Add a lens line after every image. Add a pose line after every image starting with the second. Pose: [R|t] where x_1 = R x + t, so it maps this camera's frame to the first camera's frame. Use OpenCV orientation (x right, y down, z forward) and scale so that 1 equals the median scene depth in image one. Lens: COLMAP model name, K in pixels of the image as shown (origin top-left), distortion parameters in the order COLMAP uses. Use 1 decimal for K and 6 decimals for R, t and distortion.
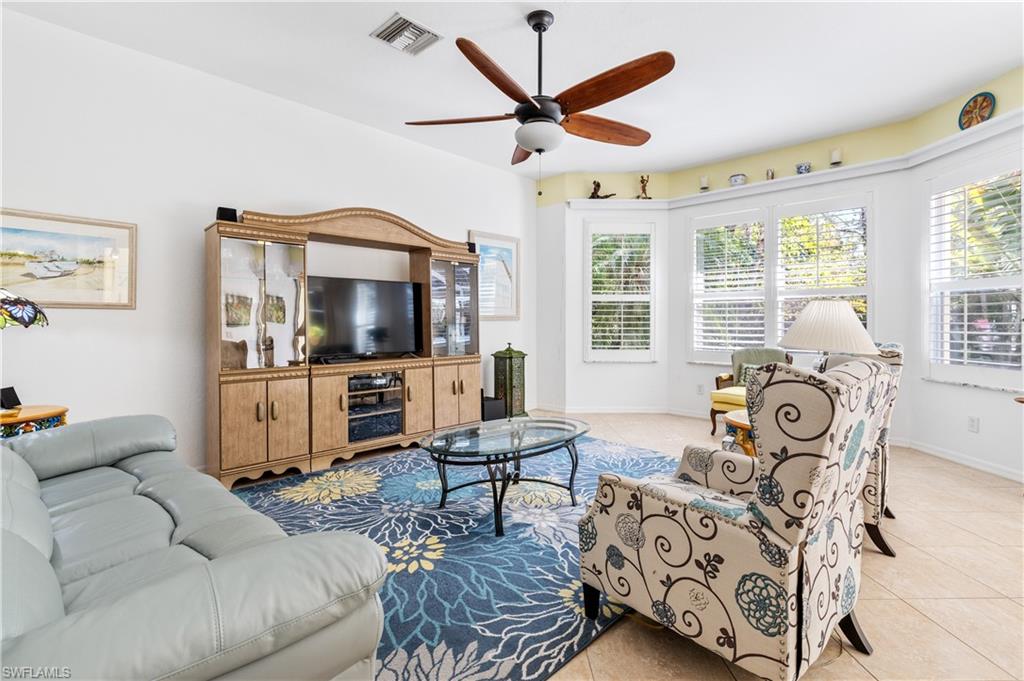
lens RADIAL K [[484.8, 0, 507.3], [0, 484.8, 320.7], [0, 0, 1]] dist [0.004387, -0.000144]
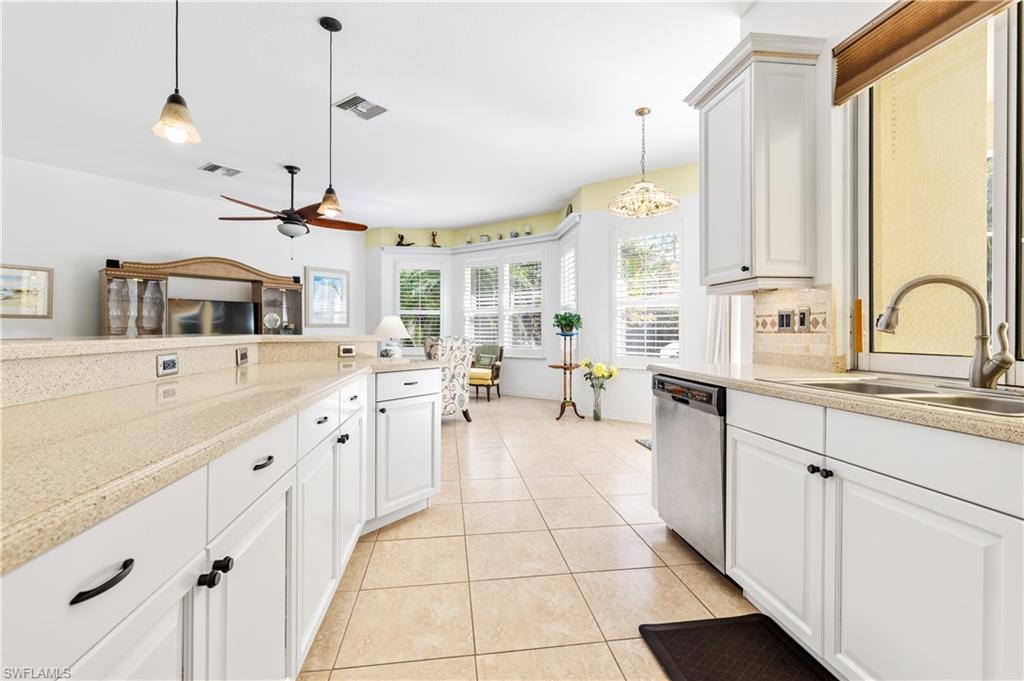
lens RADIAL K [[462.1, 0, 518.9], [0, 462.1, 325.7], [0, 0, 1]] dist [0.005209, -0.000831]
pose [[0.990622, 0.002661, 0.136605, 0.522989], [-0.001098, 0.999933, -0.011516, 0.015242], [-0.136627, 0.011258, 0.990559, -0.687348]]
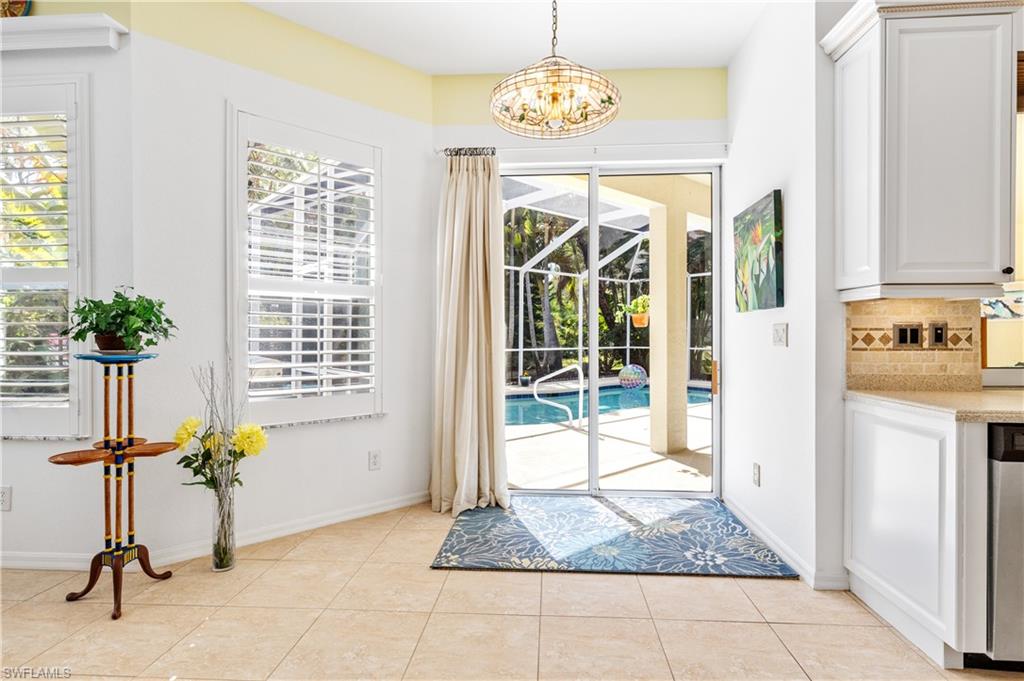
lens RADIAL K [[506.1, 0, 513.3], [0, 506.1, 340.1], [0, 0, 1]] dist [-0.011841, -0.000059]
pose [[0.080650, -0.006916, 0.996718, 0.356490], [-0.000603, 0.999975, 0.006987, 0.001844], [-0.996742, -0.001165, 0.080644, 0.286796]]
